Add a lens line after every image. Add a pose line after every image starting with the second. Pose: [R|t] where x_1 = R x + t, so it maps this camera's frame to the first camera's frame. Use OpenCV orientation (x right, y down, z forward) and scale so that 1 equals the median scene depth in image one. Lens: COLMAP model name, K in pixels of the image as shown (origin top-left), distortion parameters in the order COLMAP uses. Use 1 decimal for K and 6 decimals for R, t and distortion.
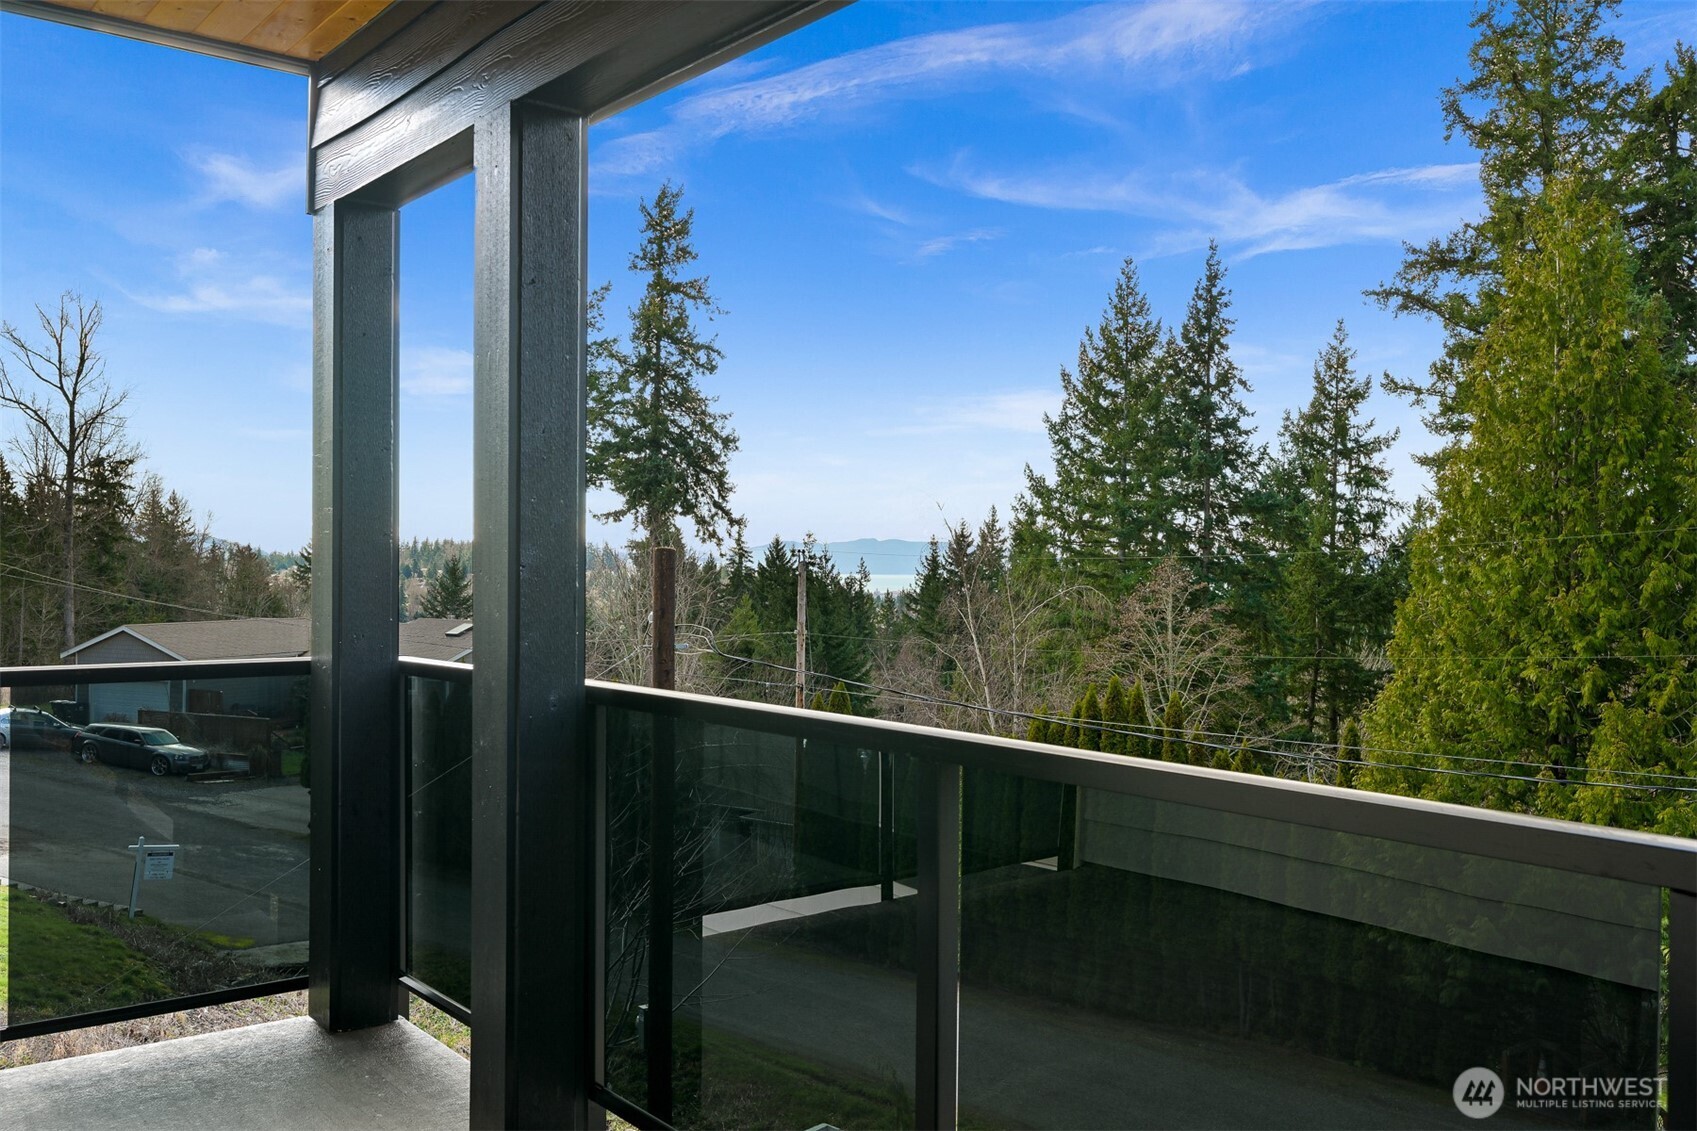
lens RADIAL K [[1441.0, 0, 851.9], [0, 1441.0, 595.8], [0, 0, 1]] dist [-0.019983, 0.003440]
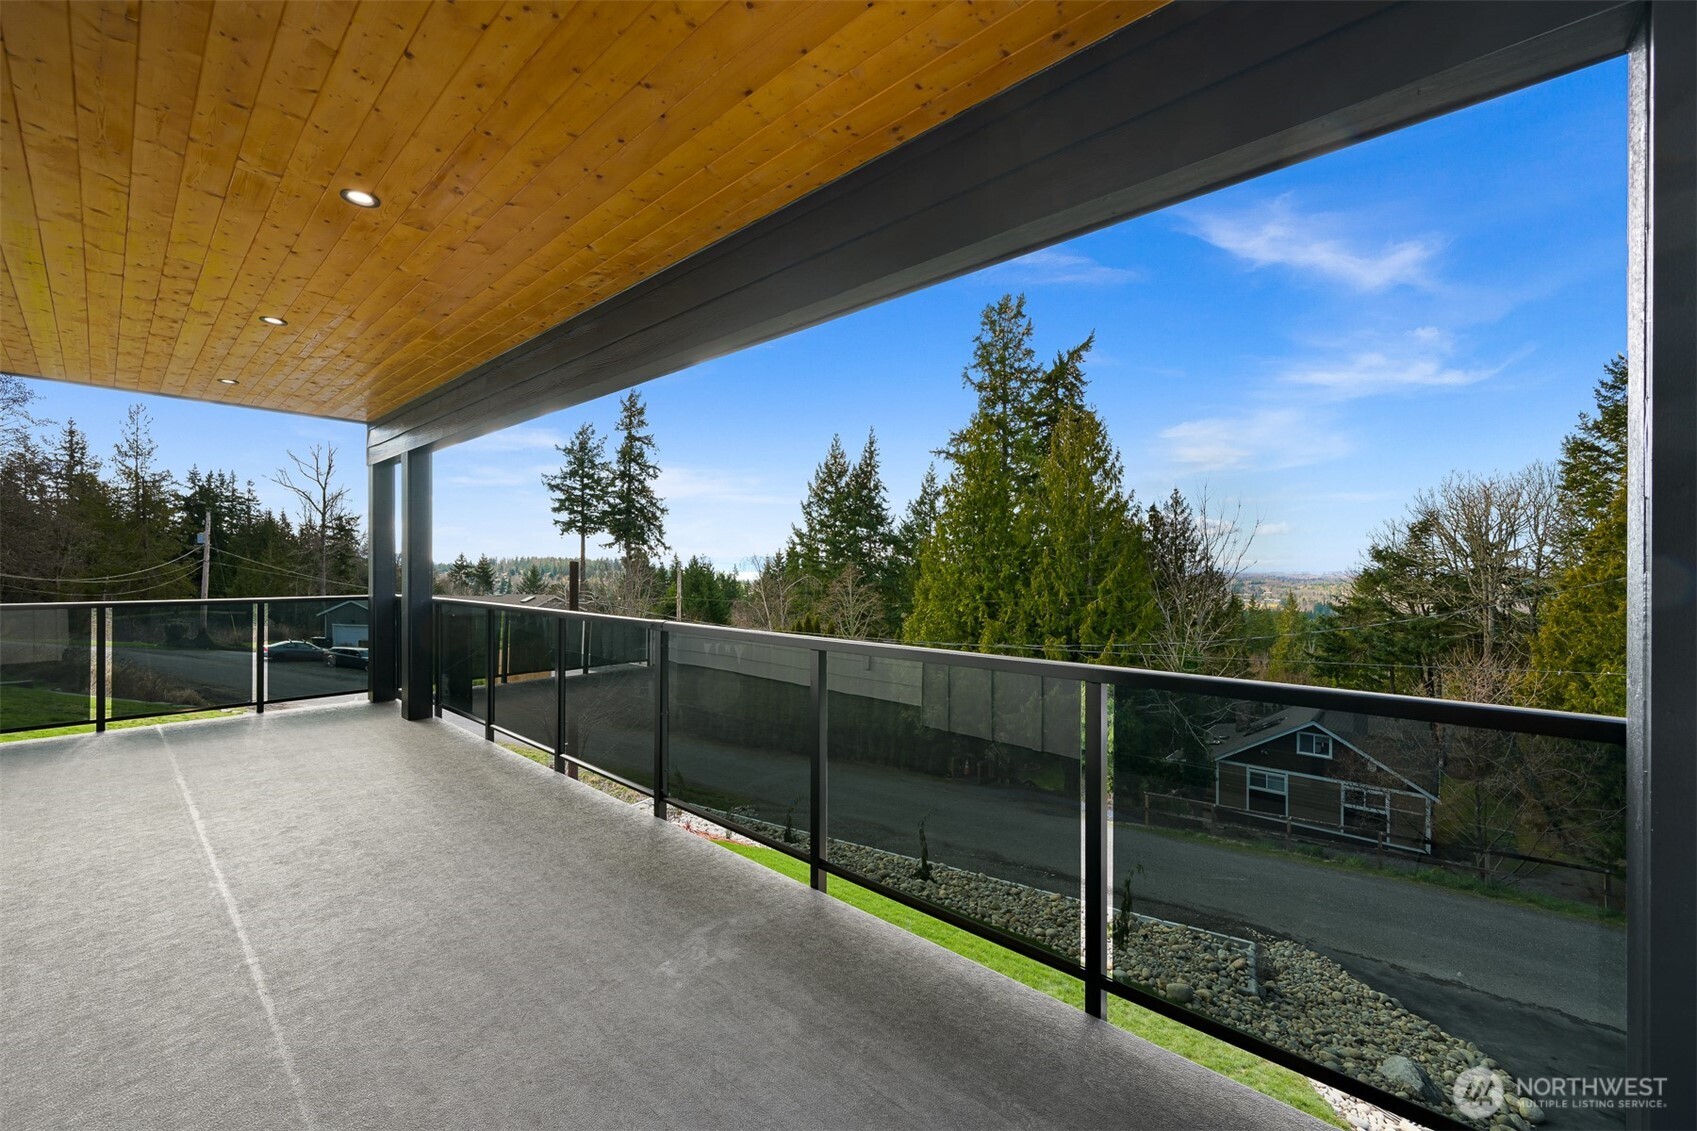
lens RADIAL K [[674.4, 0, 858.9], [0, 674.4, 573.8], [0, 0, 1]] dist [-0.012117, 0.000815]
pose [[0.985080, -0.008219, 0.171898, 0.041827], [0.010153, 0.999895, -0.010375, 0.001358], [-0.171795, 0.011965, 0.985060, -0.066457]]
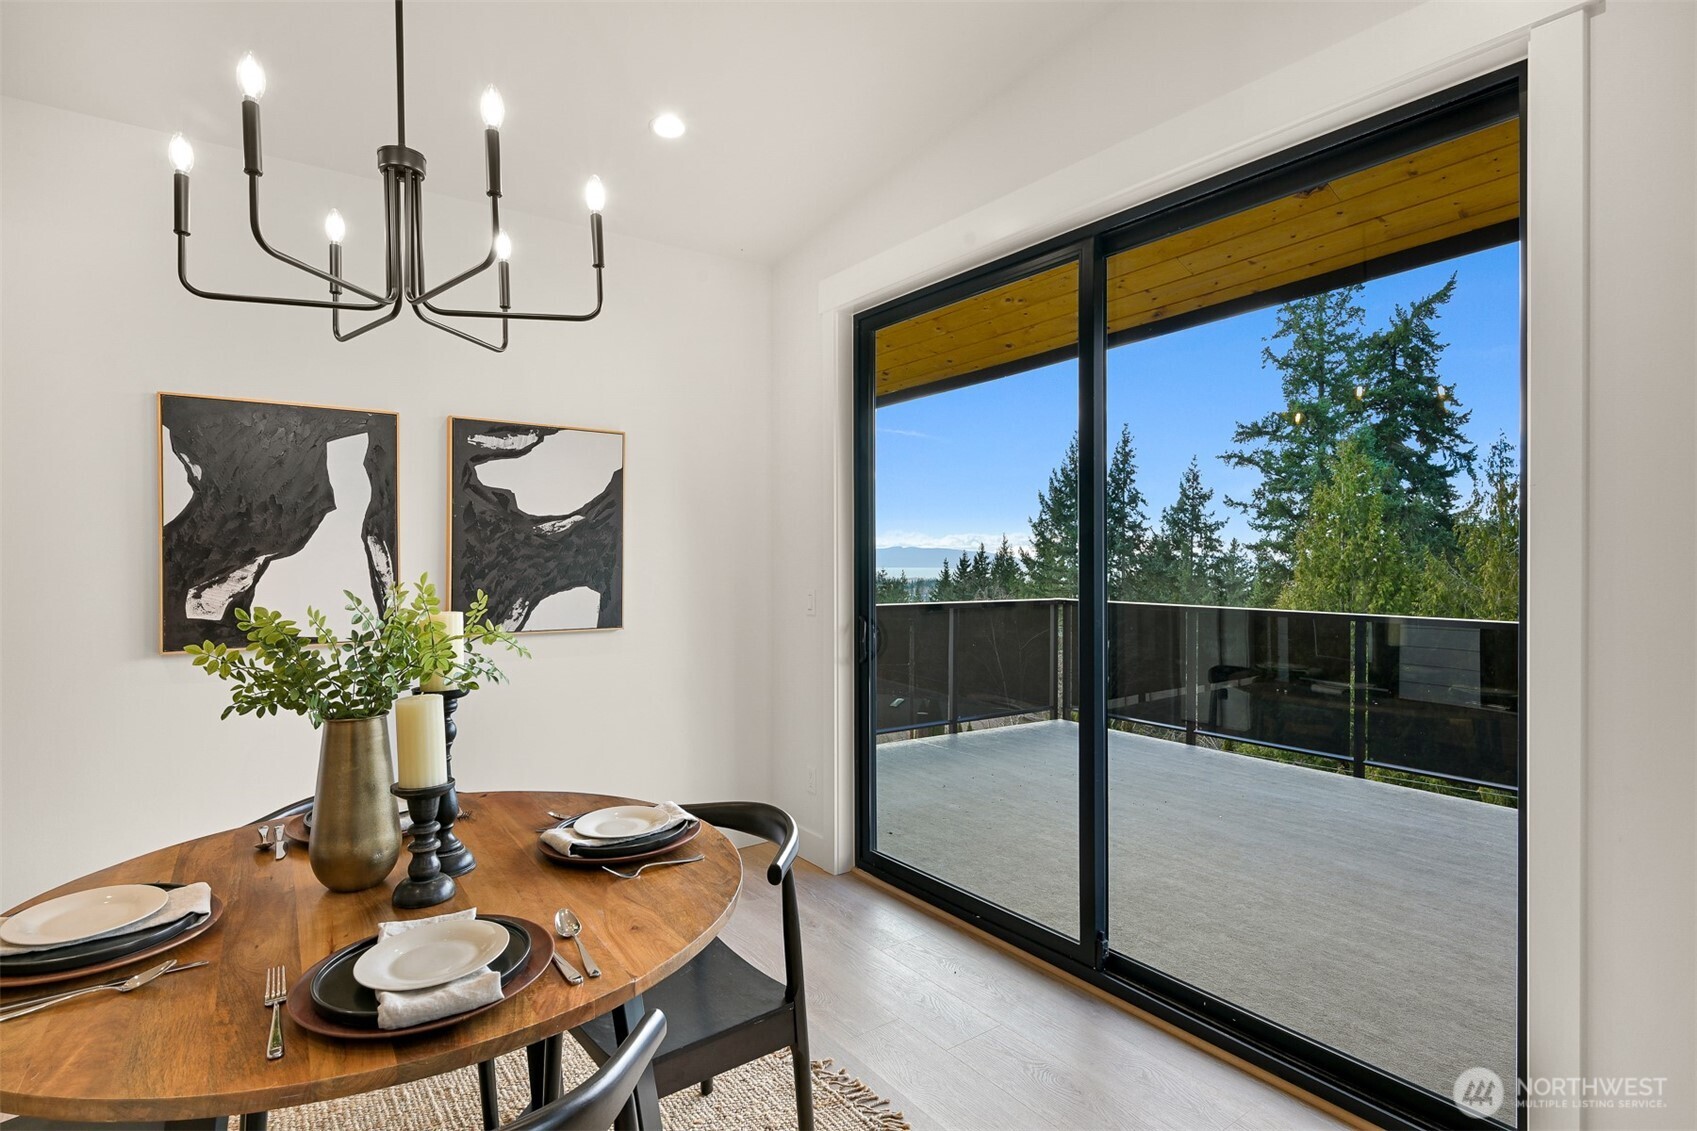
lens RADIAL K [[848.9, 0, 851.8], [0, 848.9, 571.3], [0, 0, 1]] dist [-0.003460, -0.000857]
pose [[0.999337, -0.007563, -0.035611, -0.050251], [0.007596, 0.999971, 0.000778, -0.064744], [0.035604, -0.001048, 0.999365, -0.056454]]
